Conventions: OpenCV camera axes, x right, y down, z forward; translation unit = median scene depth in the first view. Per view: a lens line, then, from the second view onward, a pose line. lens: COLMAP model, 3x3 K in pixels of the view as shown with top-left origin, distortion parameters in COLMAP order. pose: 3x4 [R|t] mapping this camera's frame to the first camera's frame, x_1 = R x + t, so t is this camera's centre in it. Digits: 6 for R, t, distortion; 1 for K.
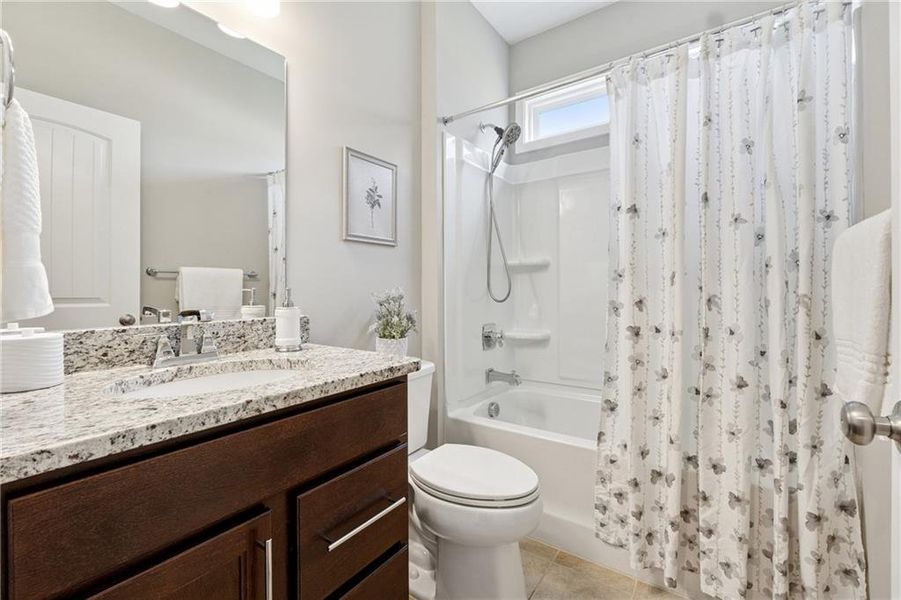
lens RADIAL K [[378.4, 0, 449.8], [0, 378.4, 291.8], [0, 0, 1]] dist [-0.008382, -0.000776]
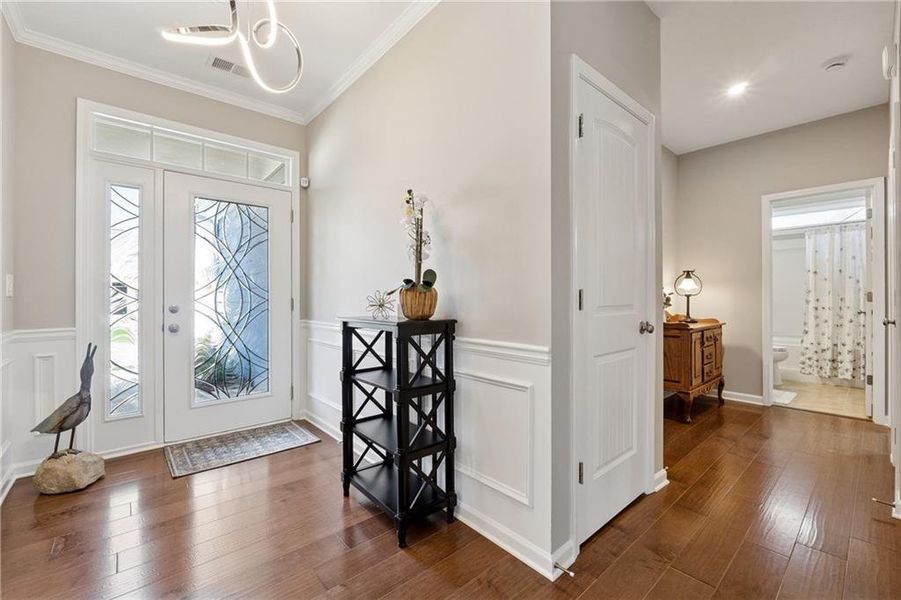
lens RADIAL K [[378.4, 0, 452.2], [0, 378.4, 297.5], [0, 0, 1]] dist [-0.008382, -0.000776]
pose [[0.972783, 0.002062, -0.231711, -1.956021], [-0.001668, 0.999997, 0.001896, 0.007037], [0.231714, -0.001458, 0.972783, -3.114459]]
